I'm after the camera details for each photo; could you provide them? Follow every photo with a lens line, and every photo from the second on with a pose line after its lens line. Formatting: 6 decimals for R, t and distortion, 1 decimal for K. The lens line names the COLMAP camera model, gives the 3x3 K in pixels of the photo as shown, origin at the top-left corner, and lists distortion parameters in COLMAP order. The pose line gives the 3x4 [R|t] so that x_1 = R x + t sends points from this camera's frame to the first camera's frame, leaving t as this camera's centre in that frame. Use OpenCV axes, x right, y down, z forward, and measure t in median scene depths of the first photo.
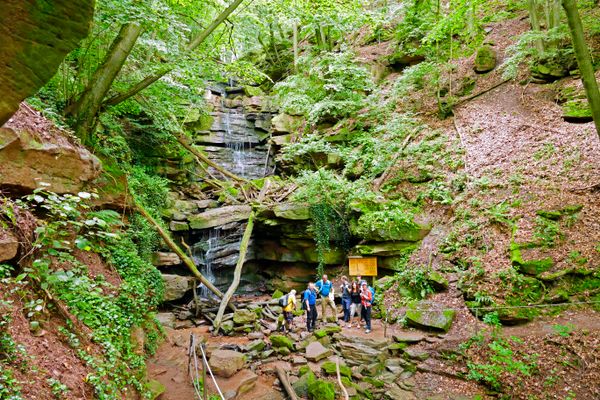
lens RADIAL K [[432.0, 0, 299.5], [0, 432.0, 200.7], [0, 0, 1]] dist [0.004263, 0.001437]
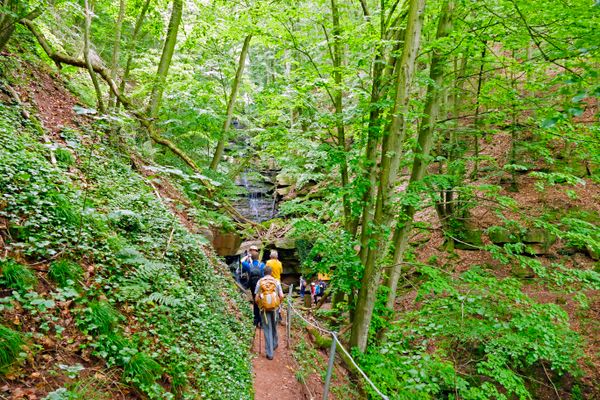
lens RADIAL K [[432.0, 0, 300.8], [0, 432.0, 199.6], [0, 0, 1]] dist [0.004263, 0.001437]
pose [[0.998998, -0.032098, -0.031188, 0.077507], [0.030368, 0.998055, -0.054444, -0.042681], [0.032875, 0.053443, 0.998030, -0.547781]]
